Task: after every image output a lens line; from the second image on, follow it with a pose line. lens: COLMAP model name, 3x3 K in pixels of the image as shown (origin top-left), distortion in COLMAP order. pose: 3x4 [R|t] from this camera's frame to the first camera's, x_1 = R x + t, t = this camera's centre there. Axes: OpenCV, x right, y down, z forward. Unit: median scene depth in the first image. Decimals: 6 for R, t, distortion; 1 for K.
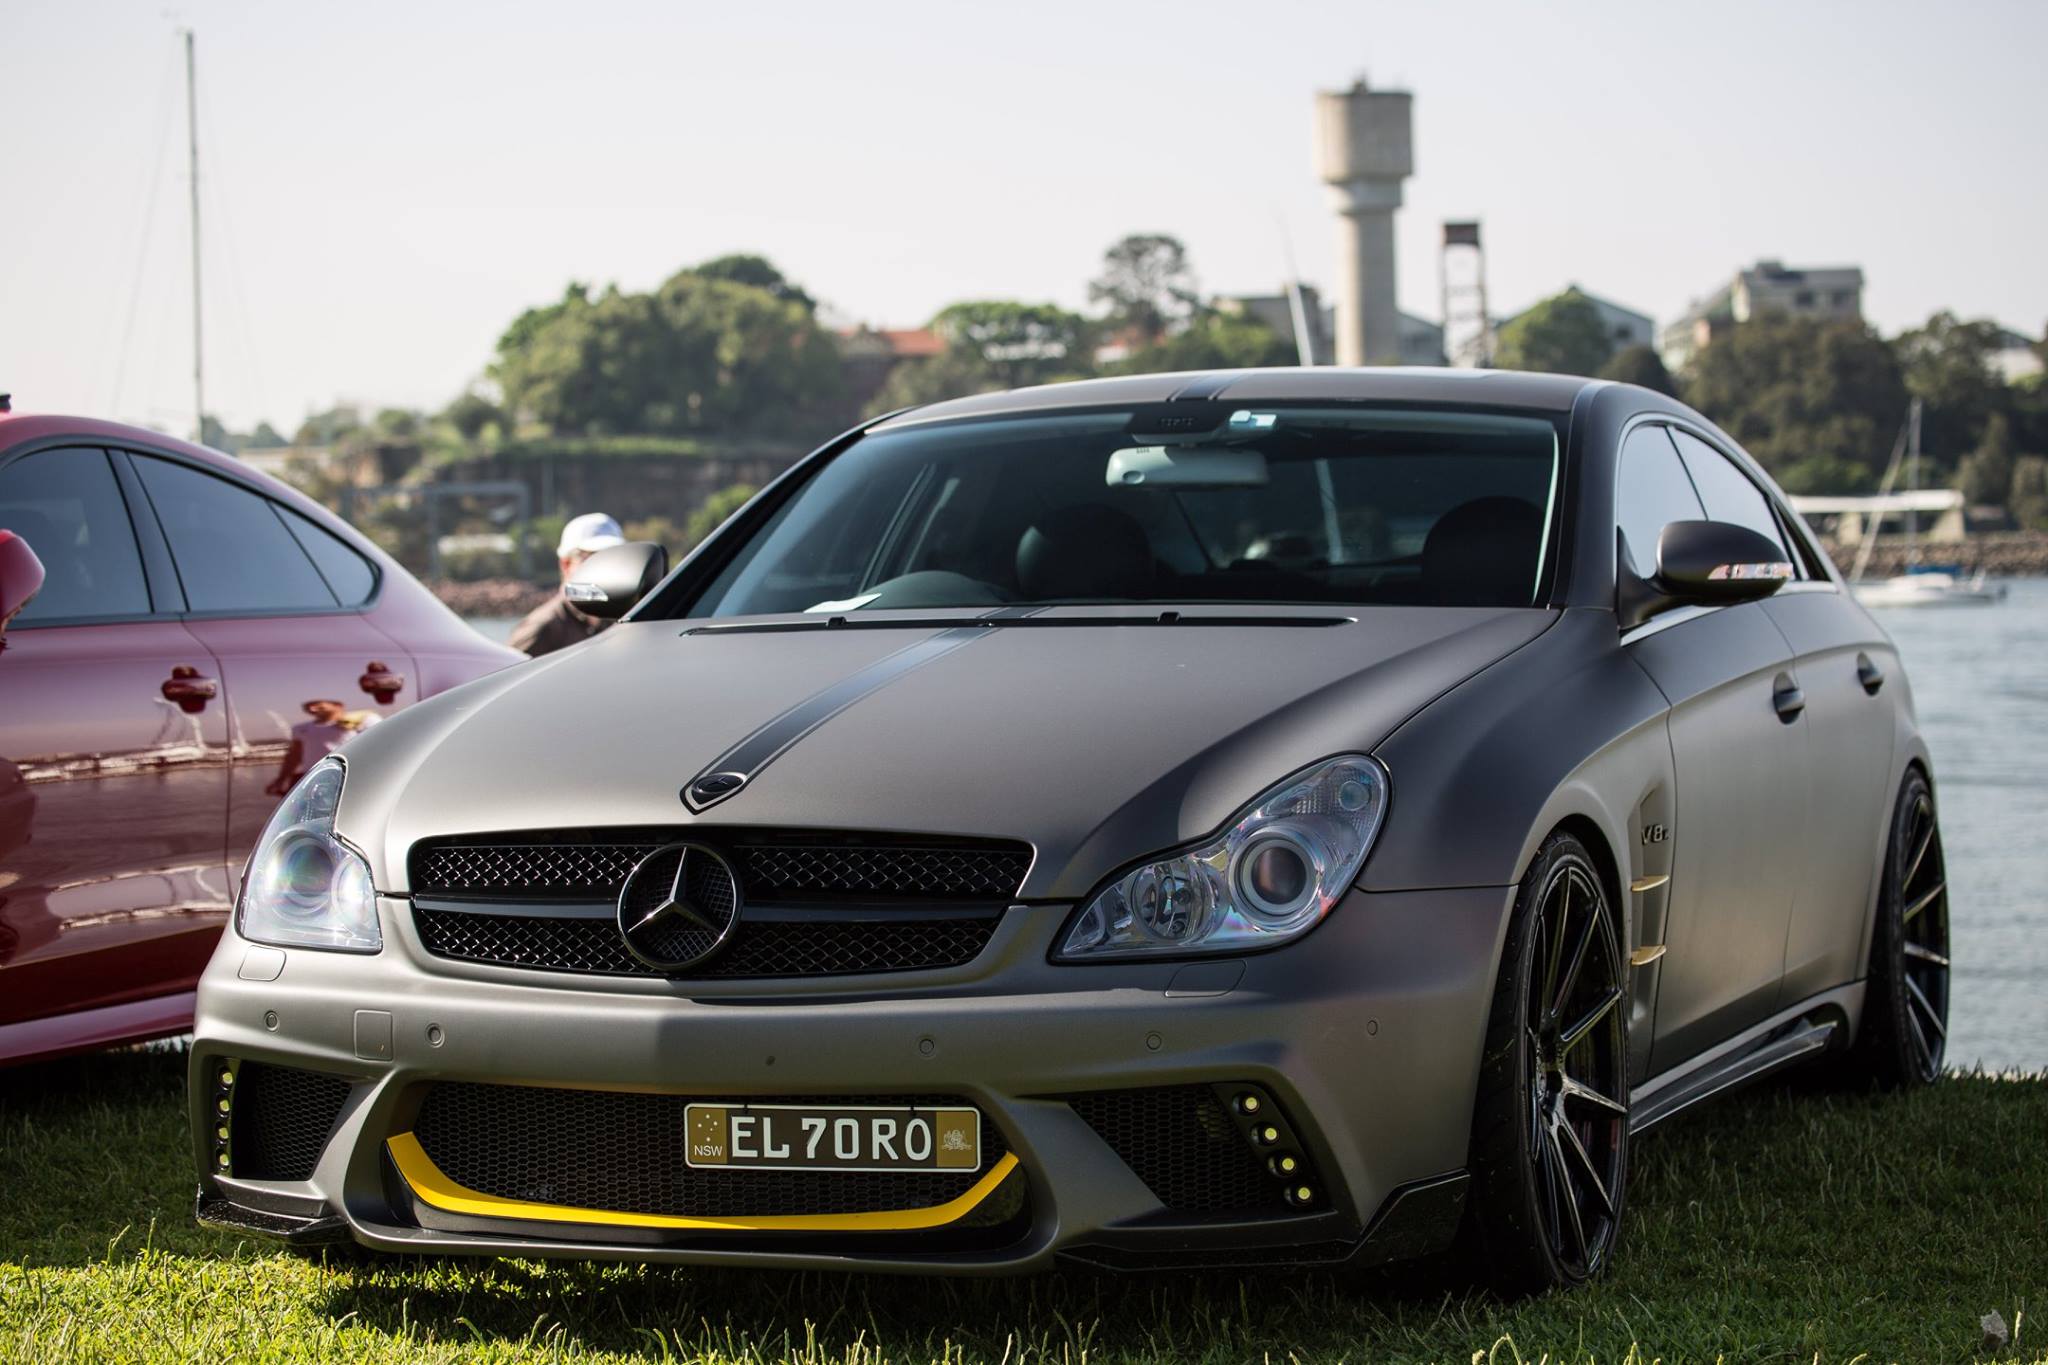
lens RADIAL K [[4833.9, 0, 1028.3], [0, 4833.9, 672.4], [0, 0, 1]] dist [-0.189101, 0.000000]
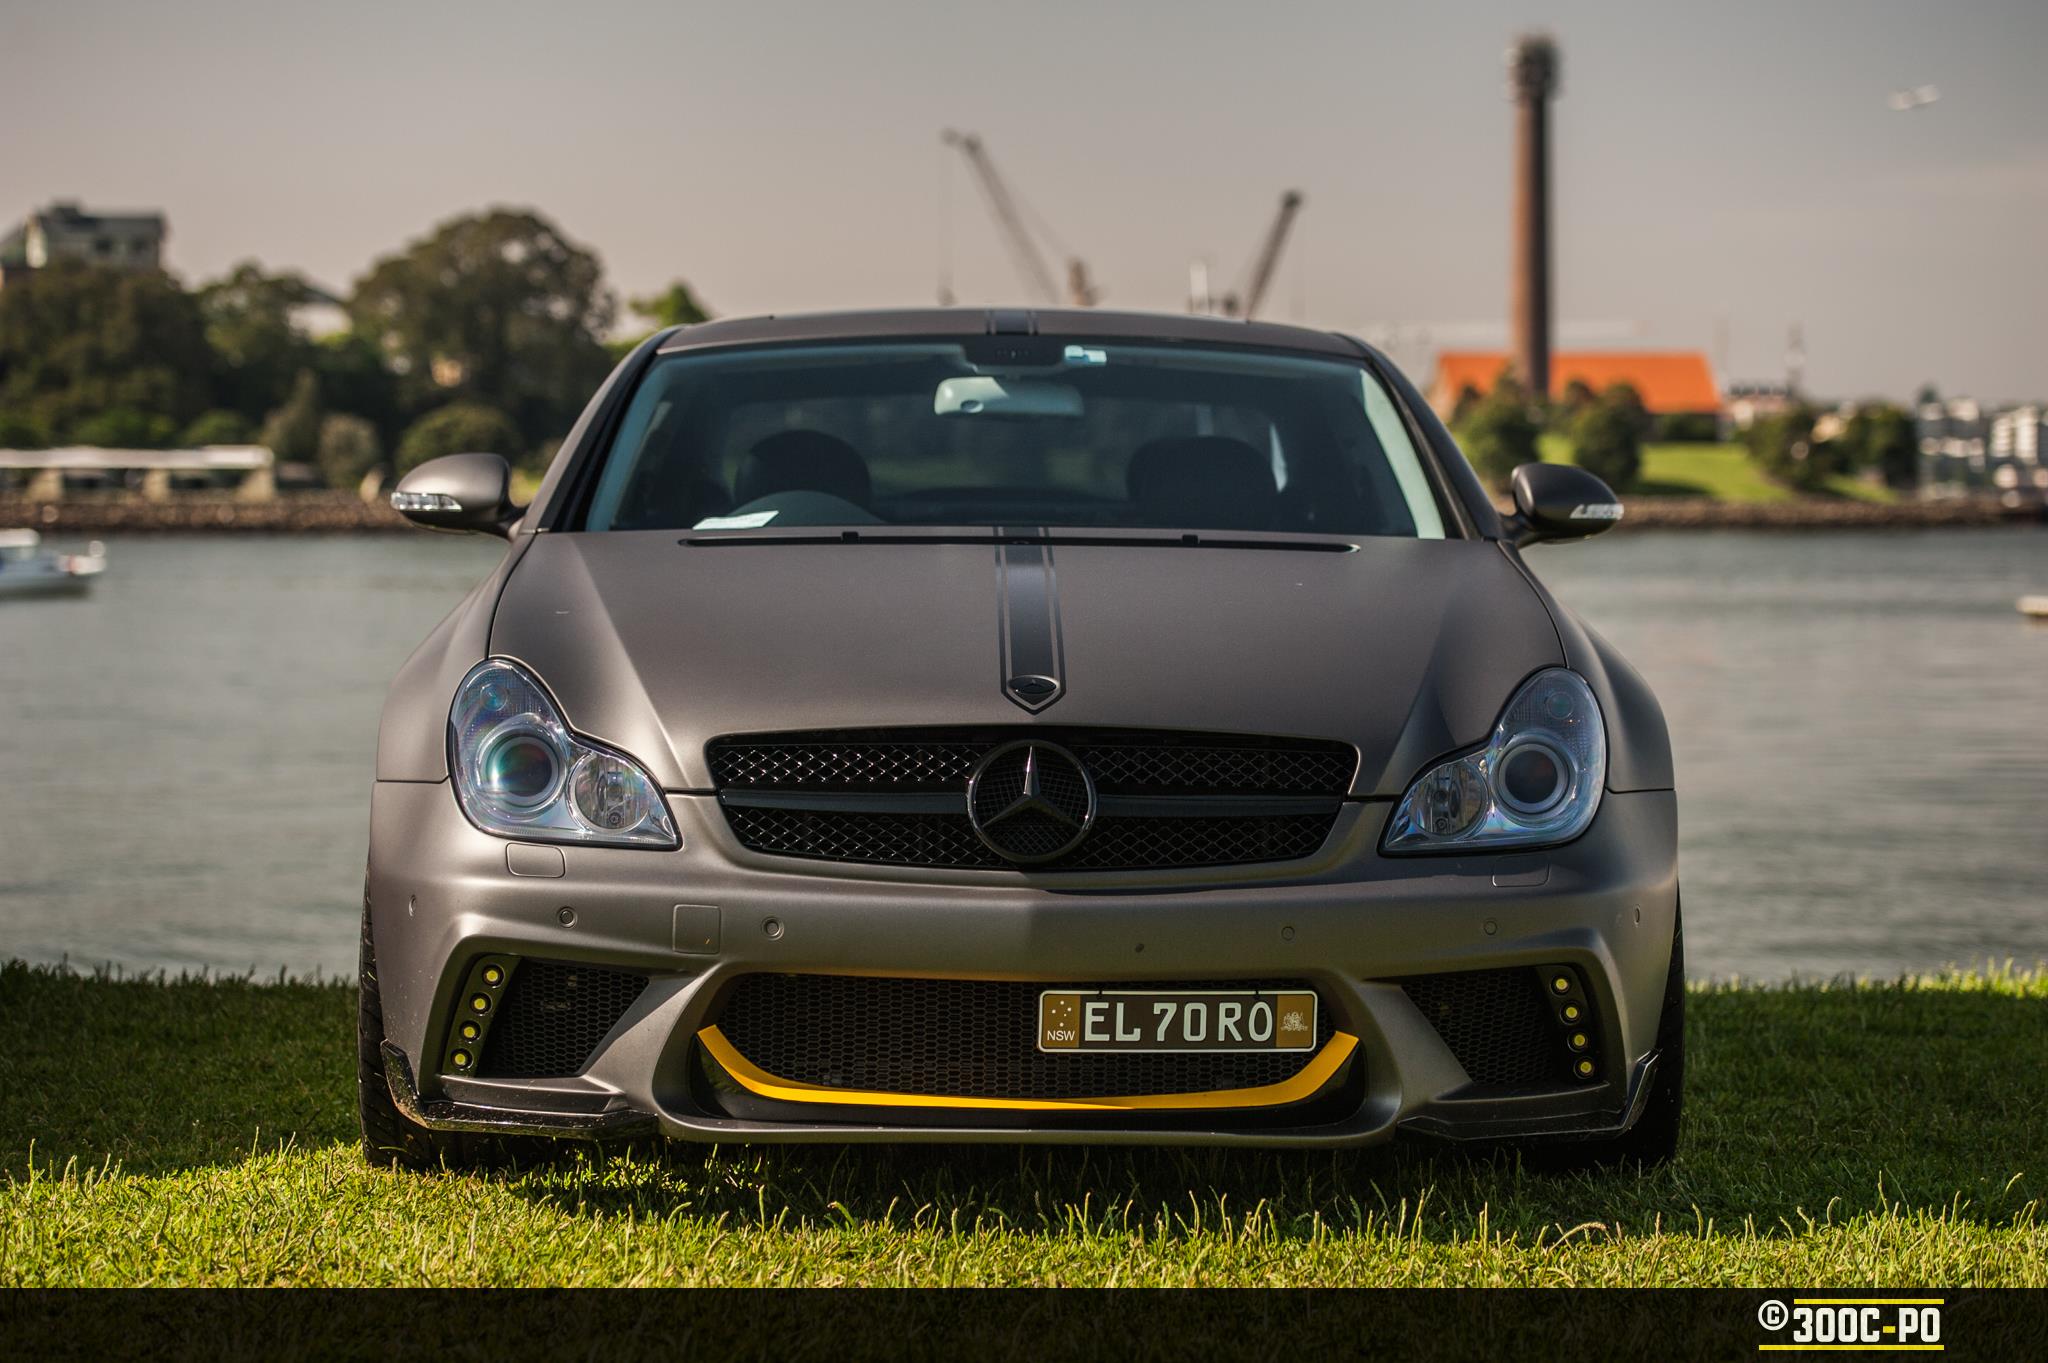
lens RADIAL K [[4833.9, 0, 1031.9], [0, 4833.9, 673.7], [0, 0, 1]] dist [-0.189101, 0.000000]
pose [[0.935988, 0.014940, 0.351716, -0.438637], [-0.018517, 0.999805, 0.006808, 0.013425], [-0.351546, -0.012885, 0.936082, 0.020661]]
